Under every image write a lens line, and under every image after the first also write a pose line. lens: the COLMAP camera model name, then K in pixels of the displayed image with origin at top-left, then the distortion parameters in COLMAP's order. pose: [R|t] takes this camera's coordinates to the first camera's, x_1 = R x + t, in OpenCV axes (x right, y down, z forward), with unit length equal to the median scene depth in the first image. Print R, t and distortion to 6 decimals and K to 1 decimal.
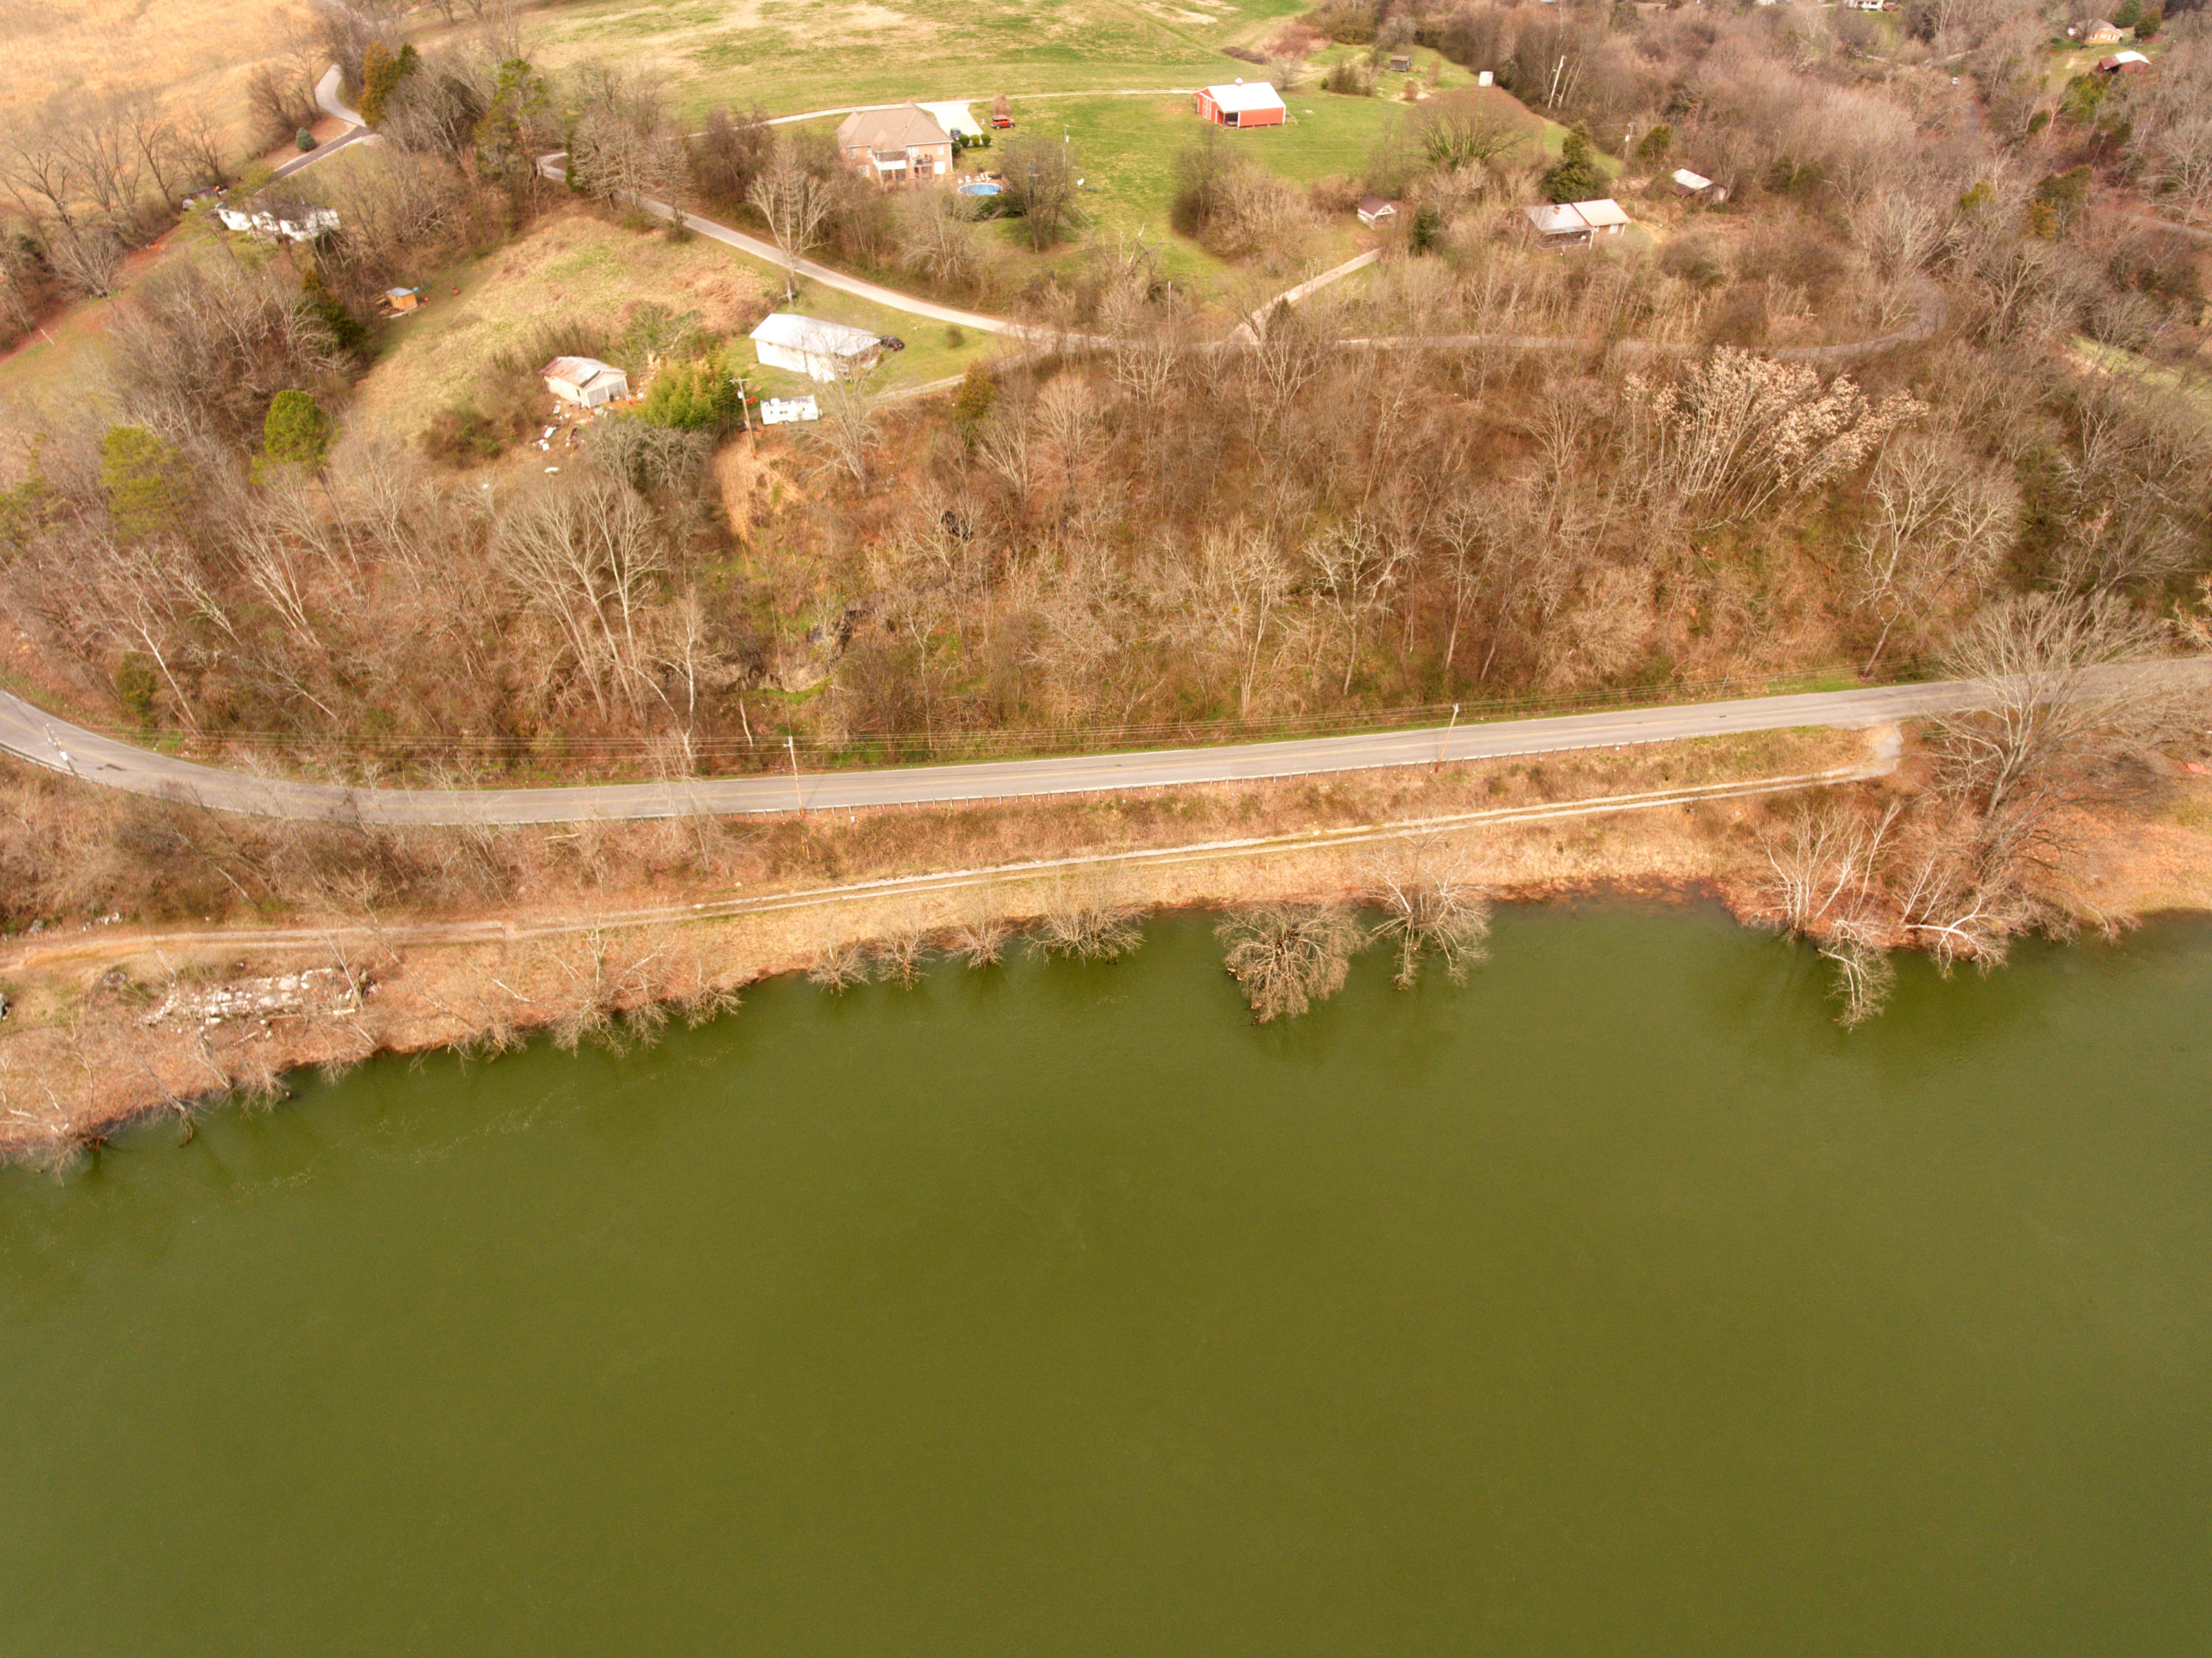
lens RADIAL K [[1303.4, 0, 1079.7], [0, 1303.4, 812.5], [0, 0, 1]] dist [-0.001860, -0.003514]
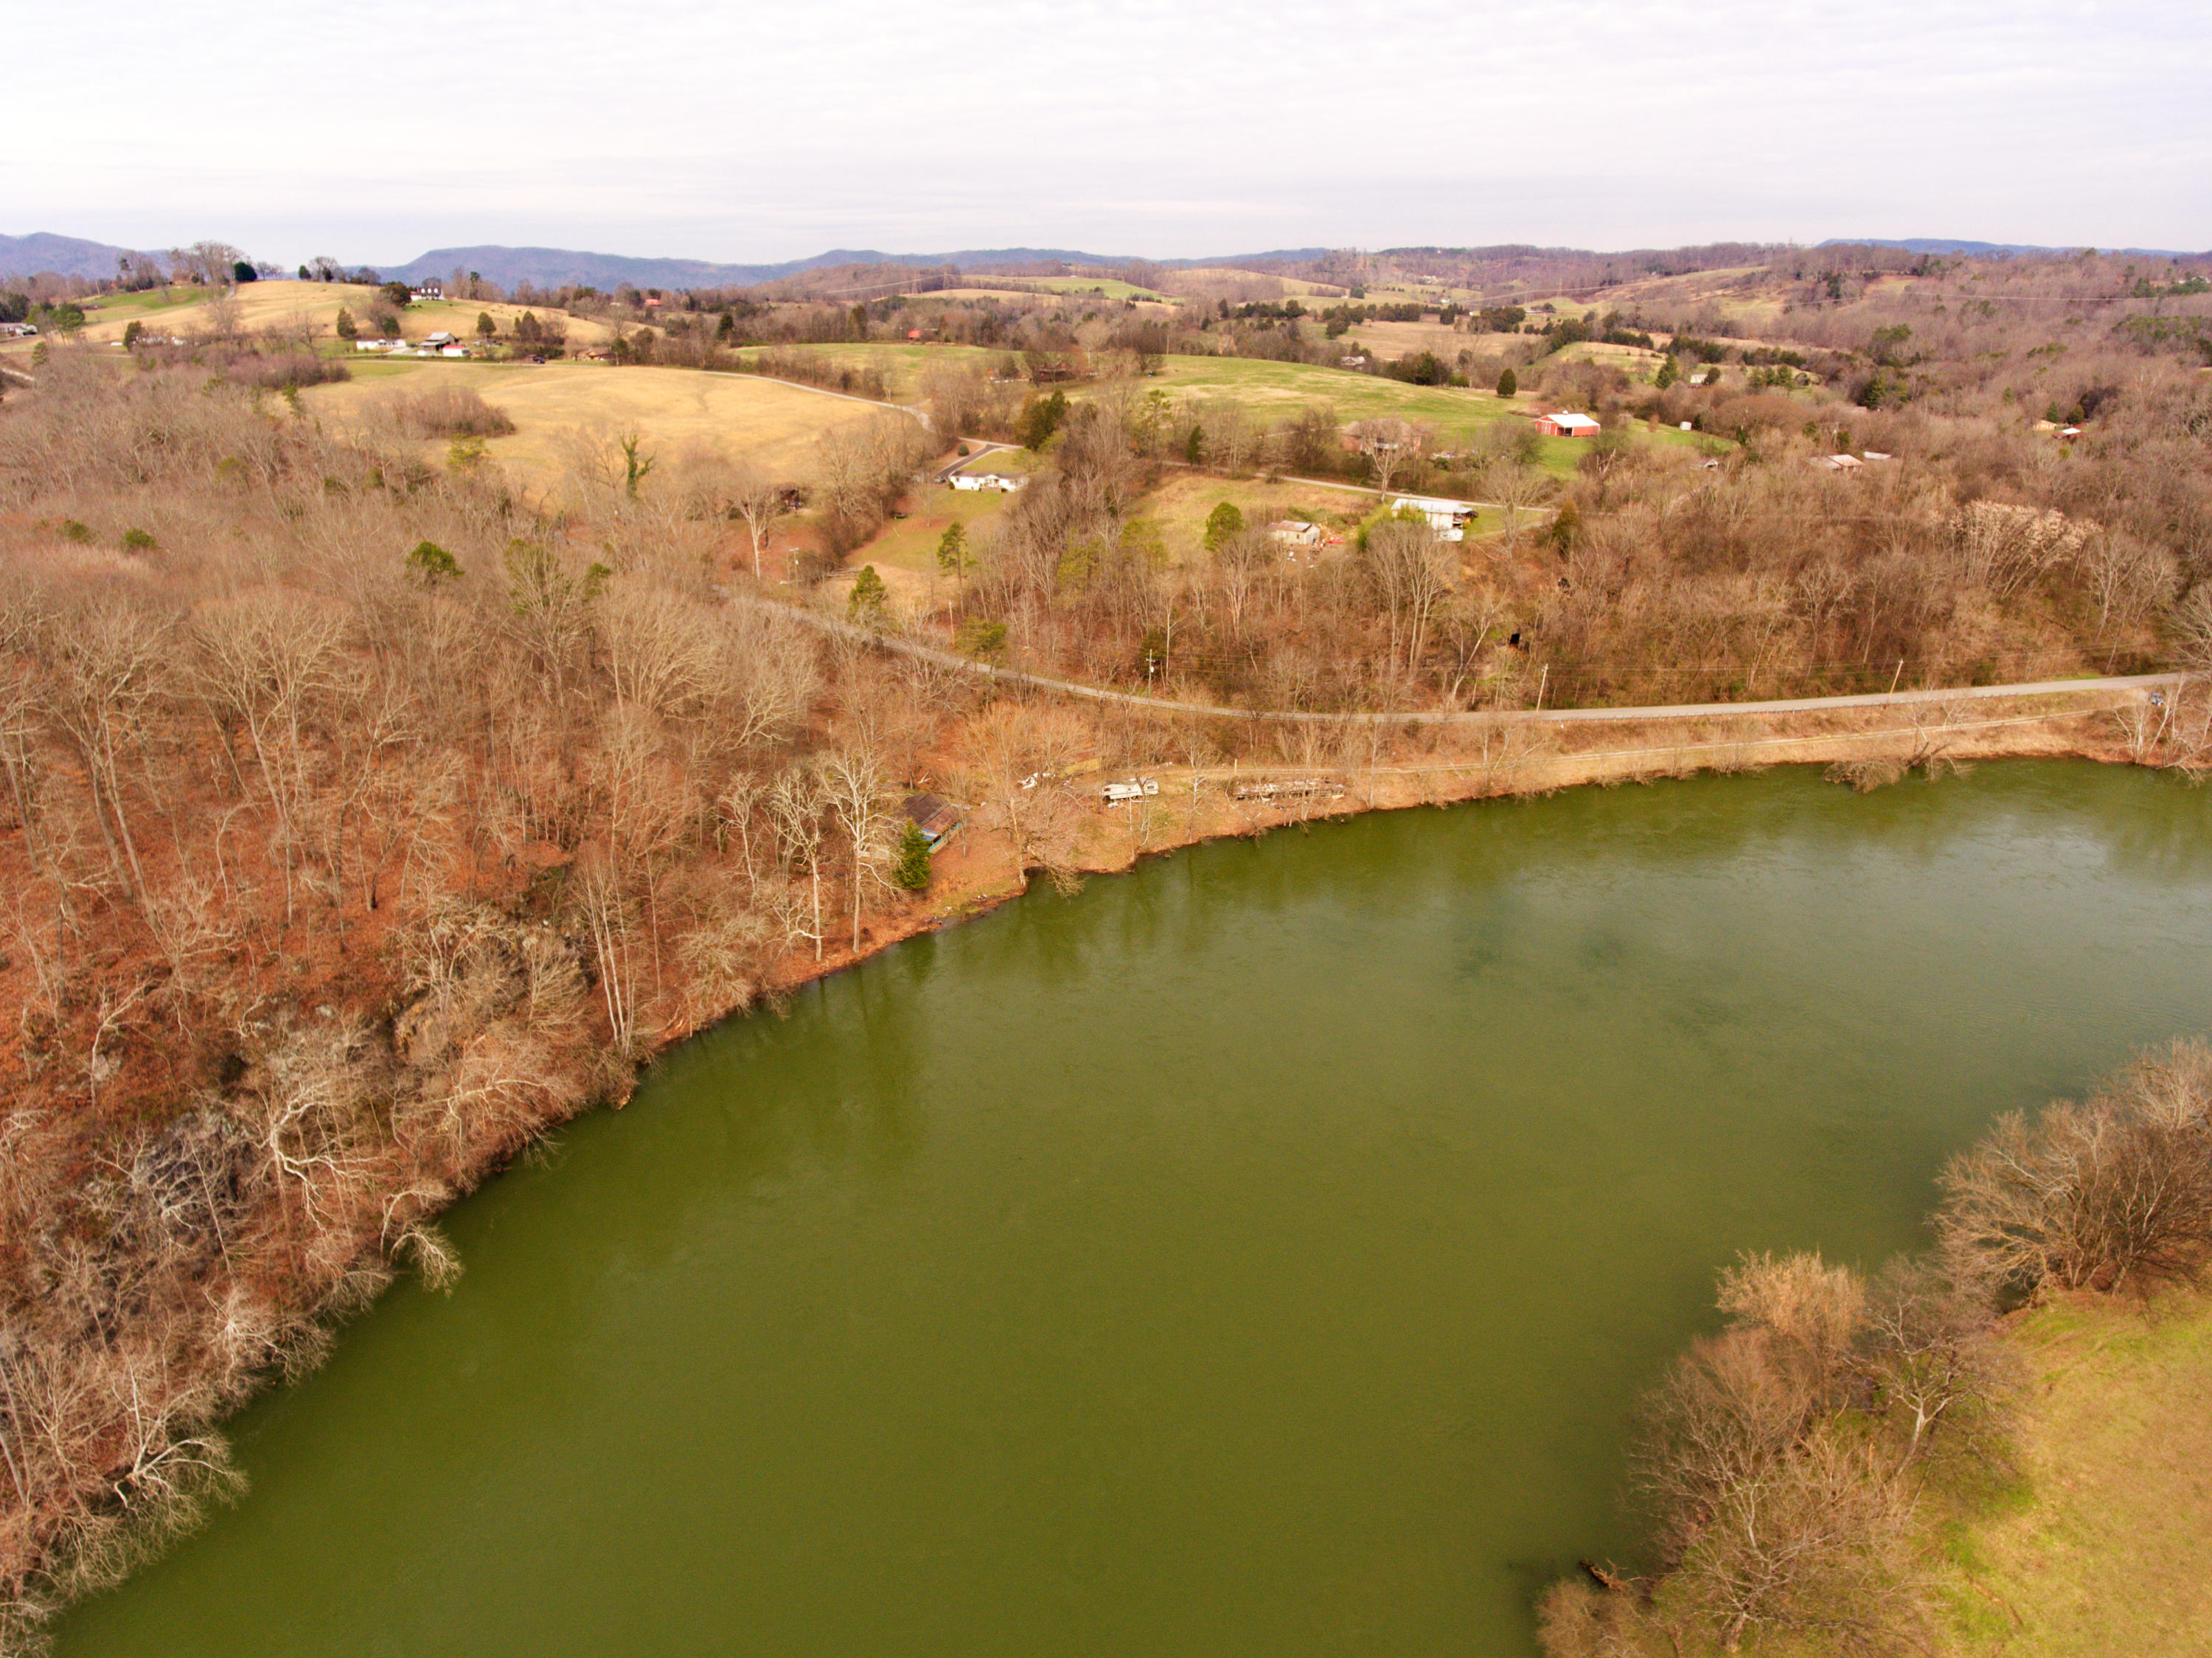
lens RADIAL K [[1303.4, 0, 1068.7], [0, 1303.4, 811.8], [0, 0, 1]] dist [-0.001860, -0.003514]
pose [[0.999700, -0.012150, 0.021262, -0.797796], [0.018210, 0.949349, -0.313694, 0.589228], [-0.016374, 0.313987, 0.949286, -0.518773]]
